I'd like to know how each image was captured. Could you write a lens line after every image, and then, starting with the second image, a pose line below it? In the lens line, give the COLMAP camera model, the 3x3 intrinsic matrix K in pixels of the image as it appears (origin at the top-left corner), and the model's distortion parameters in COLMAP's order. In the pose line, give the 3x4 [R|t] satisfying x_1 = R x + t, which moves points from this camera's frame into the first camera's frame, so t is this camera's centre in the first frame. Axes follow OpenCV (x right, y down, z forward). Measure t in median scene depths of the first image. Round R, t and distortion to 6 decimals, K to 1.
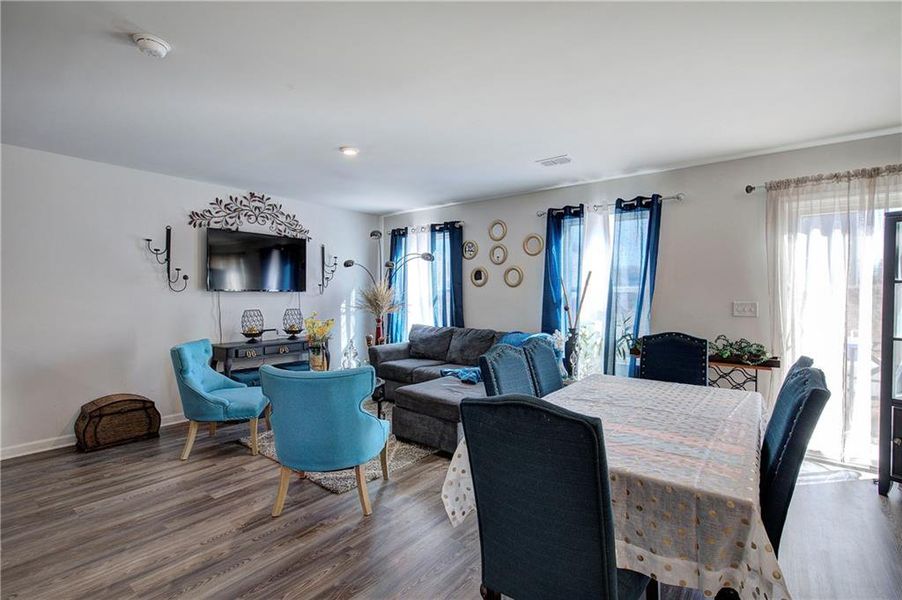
lens RADIAL K [[406.6, 0, 448.9], [0, 406.6, 299.3], [0, 0, 1]] dist [-0.003214, -0.000535]
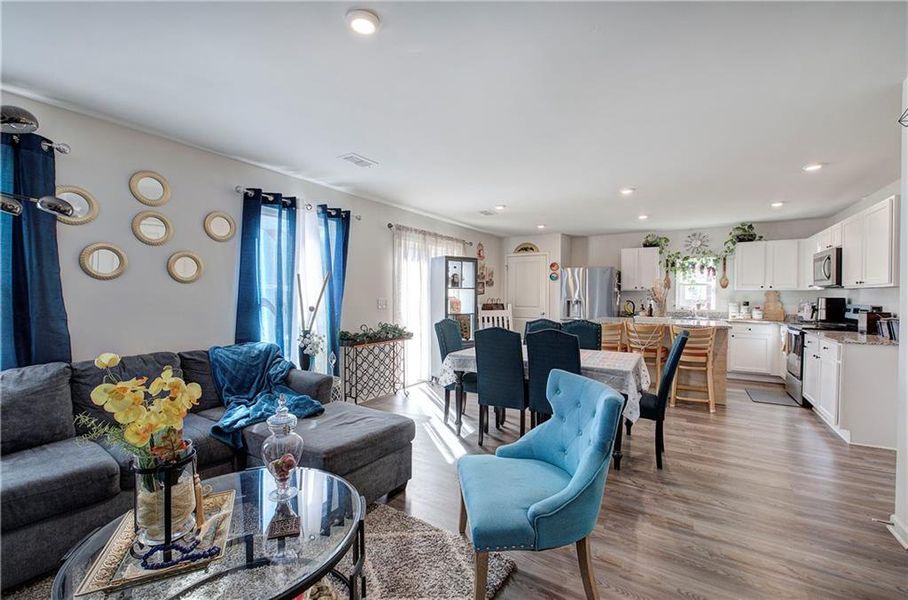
lens RADIAL K [[381.0, 0, 455.2], [0, 381.0, 299.0], [0, 0, 1]] dist [-0.003131, 0.000261]
pose [[-0.105669, -0.016100, 0.994271, -0.553779], [0.004756, 0.999849, 0.016696, -0.012645], [-0.994390, 0.006493, -0.105576, 0.688602]]
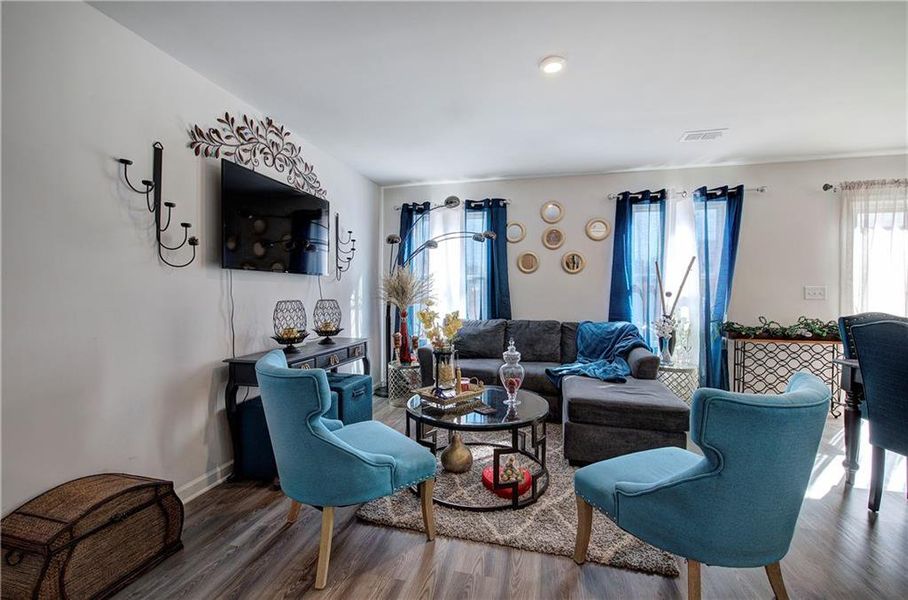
lens RADIAL K [[381.0, 0, 457.7], [0, 381.0, 296.9], [0, 0, 1]] dist [-0.003131, 0.000261]
pose [[0.910648, -0.007096, 0.413122, -0.484766], [0.006270, 0.999975, 0.003356, 0.019933], [-0.413135, -0.000466, 0.910670, 0.344926]]
